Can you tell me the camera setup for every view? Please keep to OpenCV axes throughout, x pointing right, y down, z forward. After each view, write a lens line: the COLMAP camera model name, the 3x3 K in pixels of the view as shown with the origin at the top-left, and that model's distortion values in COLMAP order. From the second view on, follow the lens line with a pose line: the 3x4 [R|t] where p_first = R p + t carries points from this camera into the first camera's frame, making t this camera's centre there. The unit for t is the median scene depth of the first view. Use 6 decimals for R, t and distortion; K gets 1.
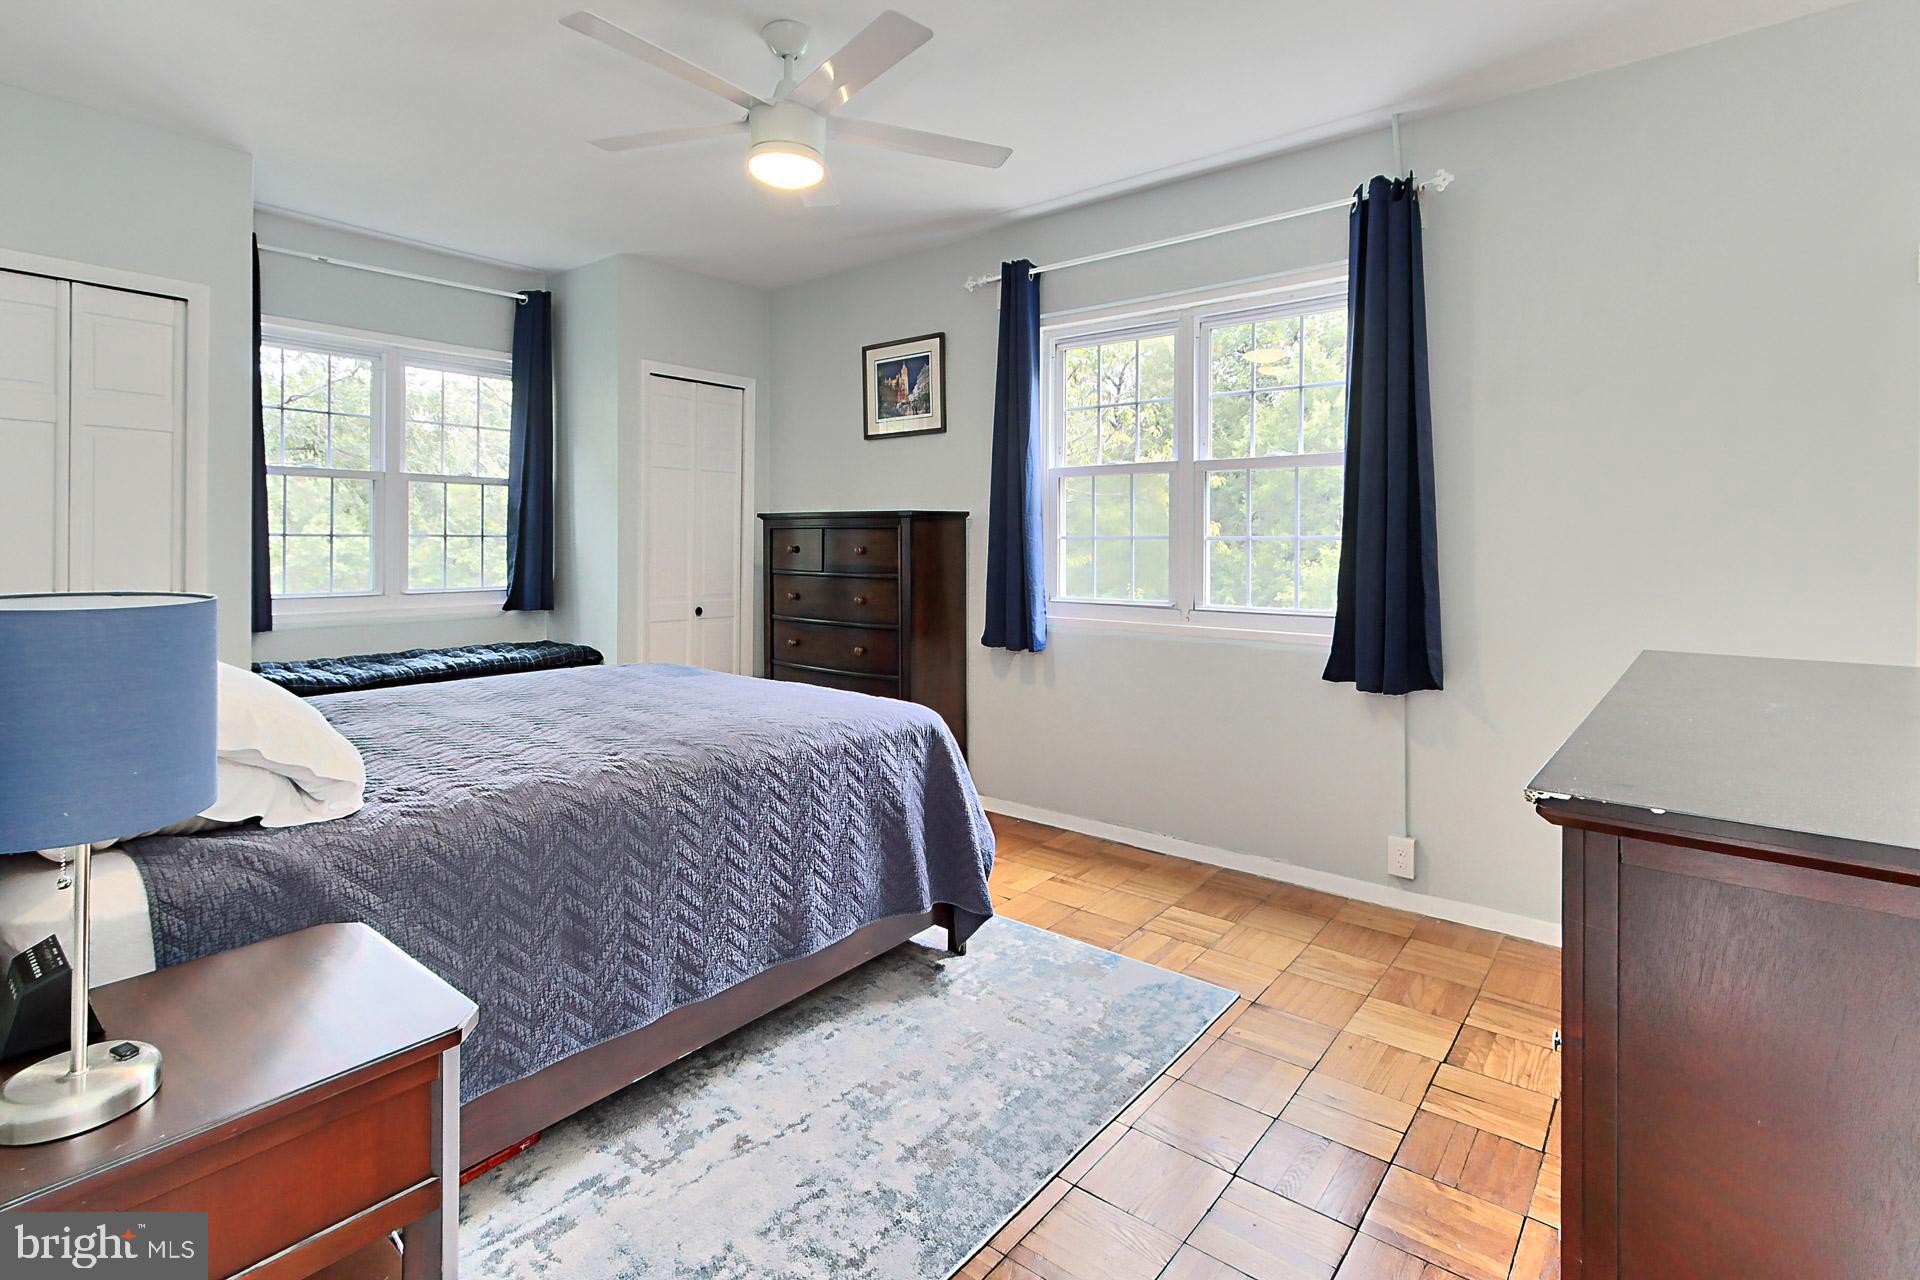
lens RADIAL K [[894.8, 0, 1041.3], [0, 894.8, 542.8], [0, 0, 1]] dist [0.000691, 0.000710]
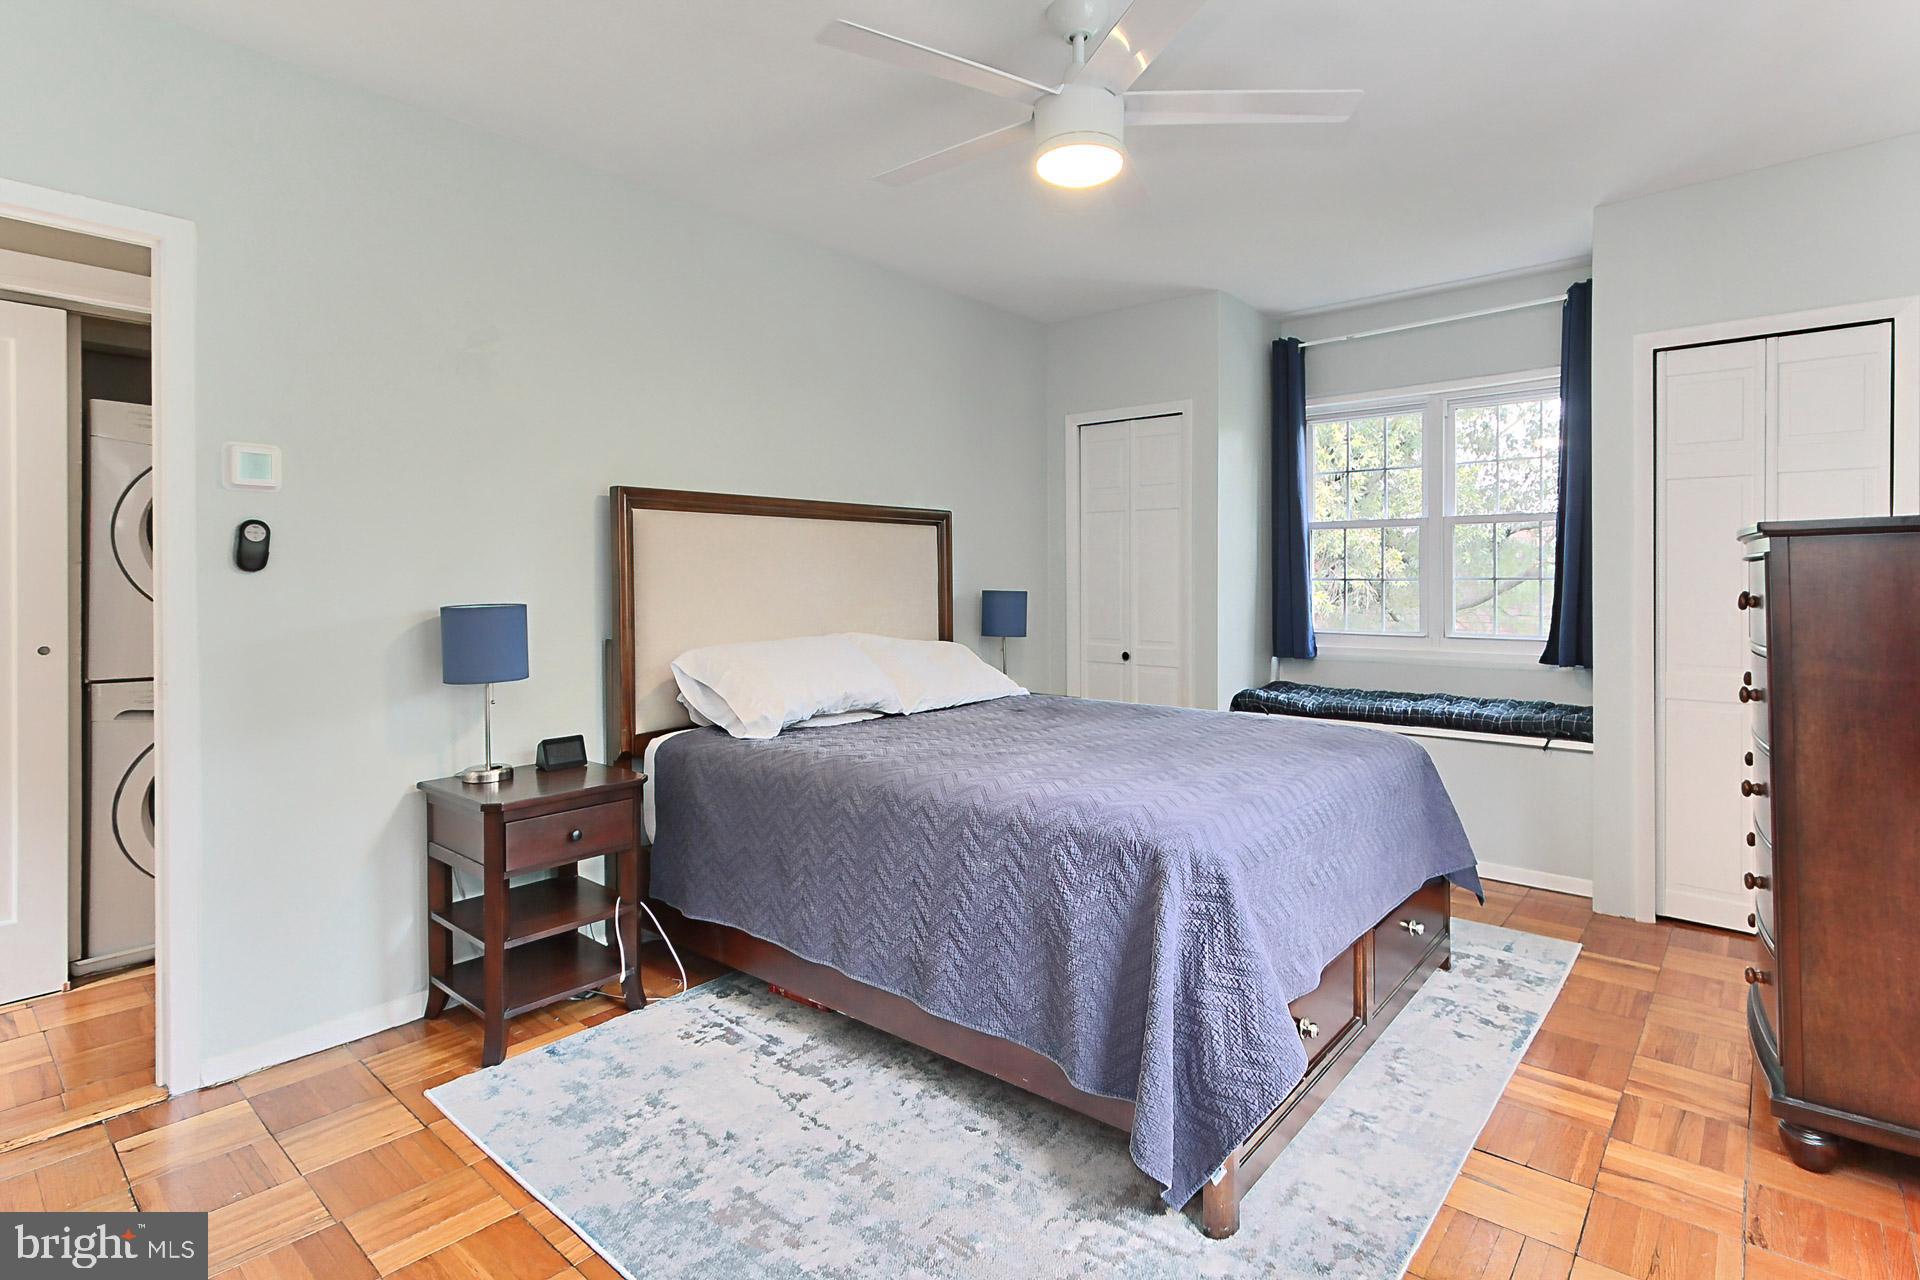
lens RADIAL K [[900.5, 0, 946.4], [0, 900.5, 577.2], [0, 0, 1]] dist [0.001072, 0.001272]
pose [[-0.064743, -0.011607, -0.997834, 0.670436], [0.001821, 0.999929, -0.011750, 0.001320], [0.997900, -0.002578, -0.064718, 1.013373]]
